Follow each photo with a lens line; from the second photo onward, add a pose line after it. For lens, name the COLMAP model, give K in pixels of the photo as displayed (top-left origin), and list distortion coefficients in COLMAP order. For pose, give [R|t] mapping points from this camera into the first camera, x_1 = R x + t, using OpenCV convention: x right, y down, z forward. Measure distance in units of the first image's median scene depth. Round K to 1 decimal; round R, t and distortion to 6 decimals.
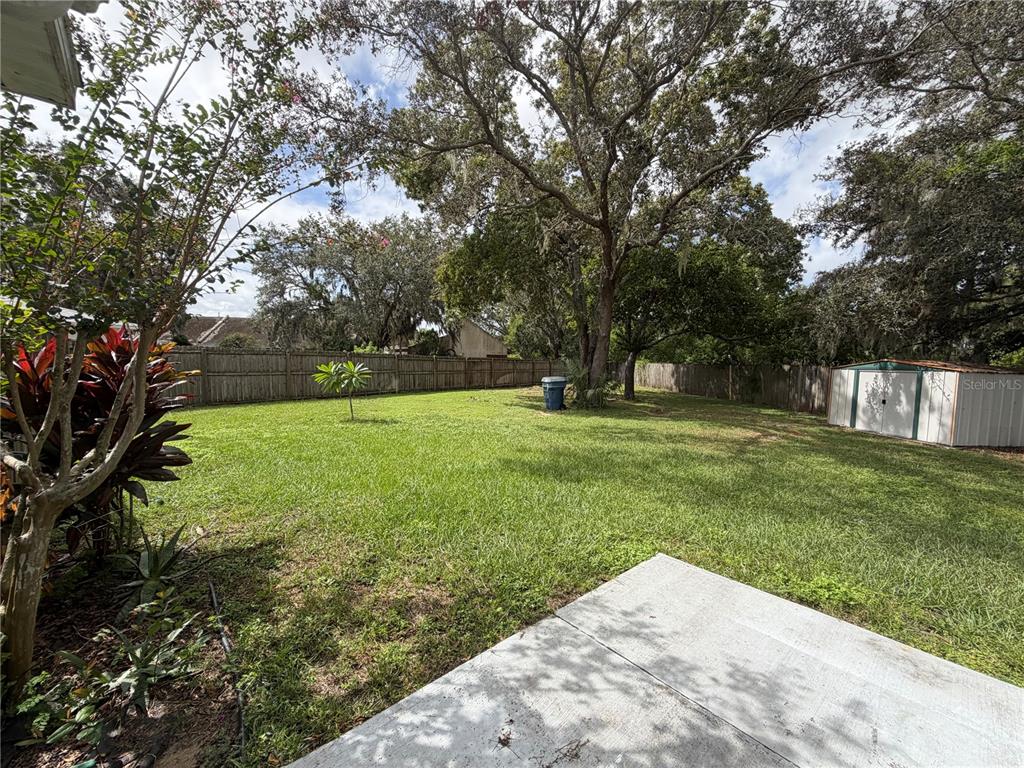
lens RADIAL K [[409.6, 0, 515.4], [0, 409.6, 389.6], [0, 0, 1]] dist [0.001178, -0.000119]
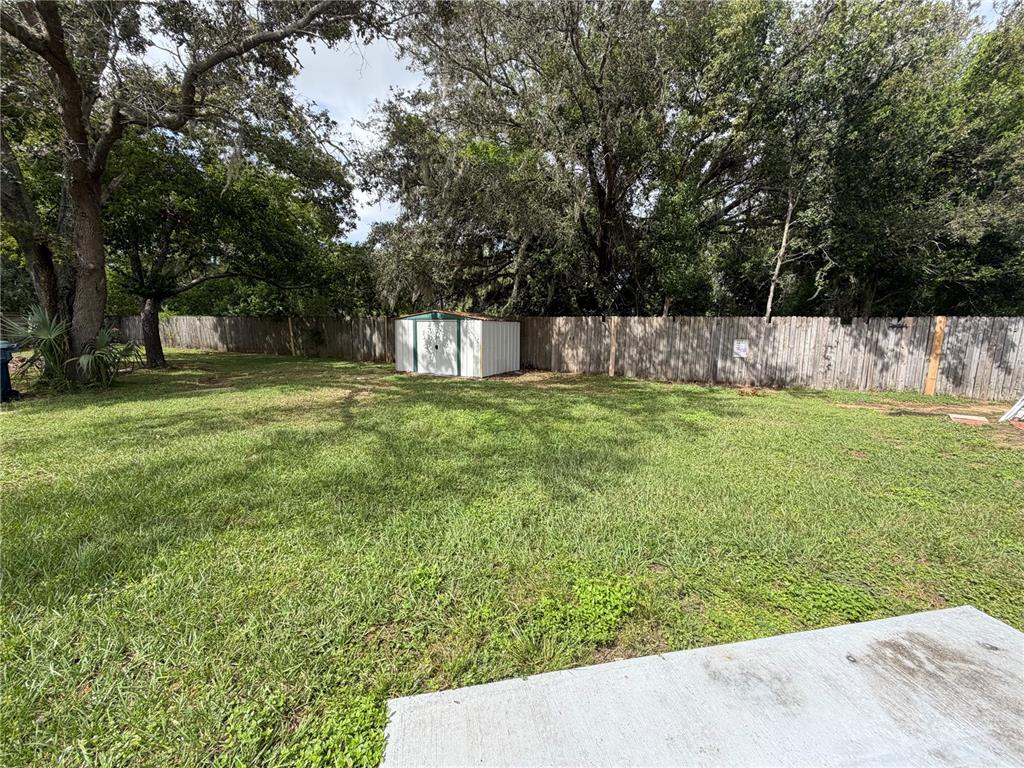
lens RADIAL K [[409.6, 0, 510.0], [0, 409.6, 384.1], [0, 0, 1]] dist [0.001178, -0.000119]
pose [[0.536410, -0.142294, 0.831875, 0.023610], [0.059262, 0.989602, 0.131061, -0.005830], [-0.841874, -0.021004, 0.539265, 0.176986]]
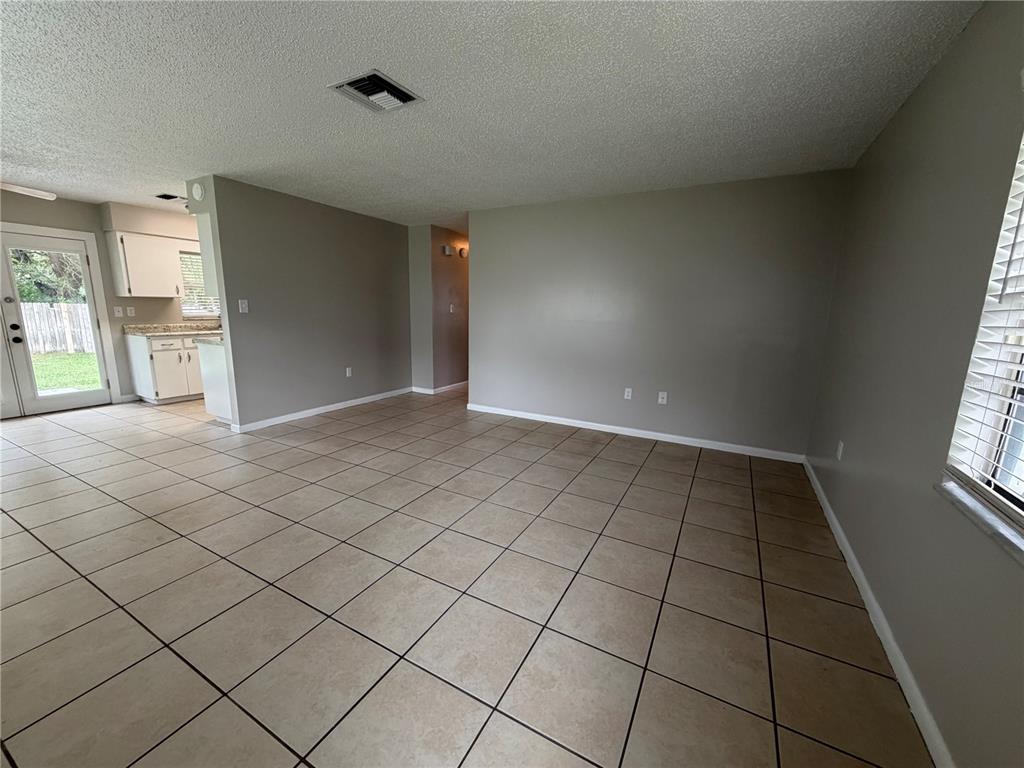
lens RADIAL K [[409.6, 0, 512.6], [0, 409.6, 384.4], [0, 0, 1]] dist [0.001178, -0.000119]
pose [[-0.311248, -0.193627, 0.930394, -0.590101], [0.045836, 0.974826, 0.218207, 0.005597], [-0.949223, 0.110562, -0.294537, -0.387329]]
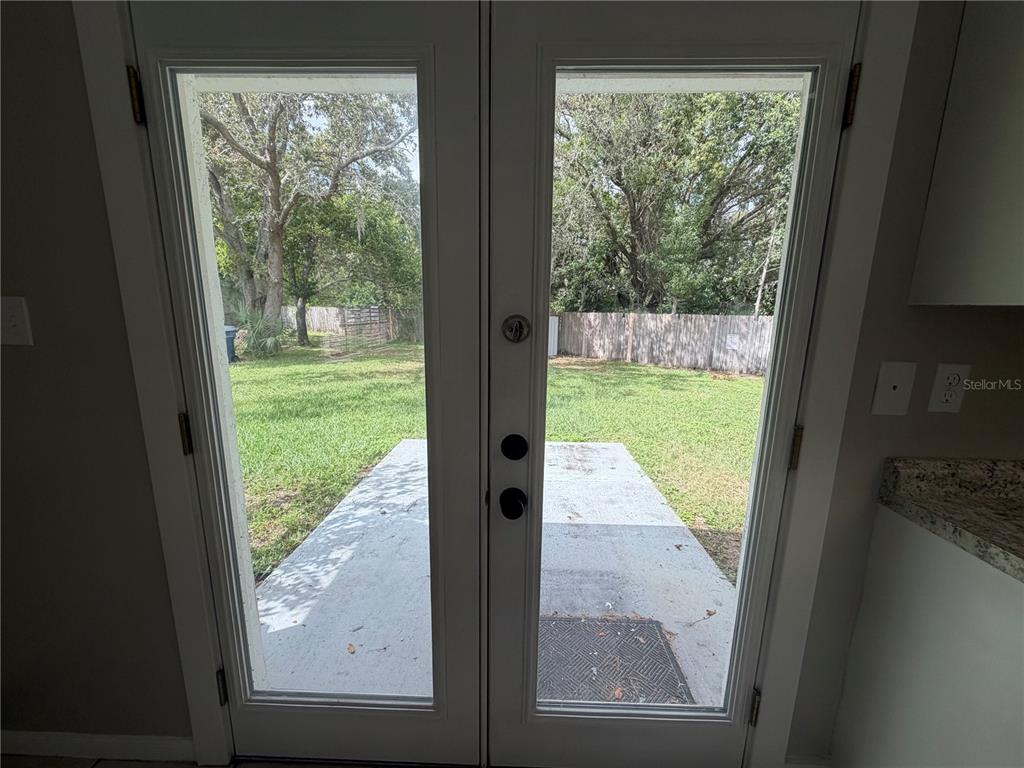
lens RADIAL K [[409.6, 0, 513.2], [0, 409.6, 383.6], [0, 0, 1]] dist [0.001178, -0.000119]
pose [[0.699720, -0.135682, 0.701414, -0.123497], [0.044969, 0.988218, 0.146301, -0.010565], [-0.713000, -0.070827, 0.697577, -0.115630]]
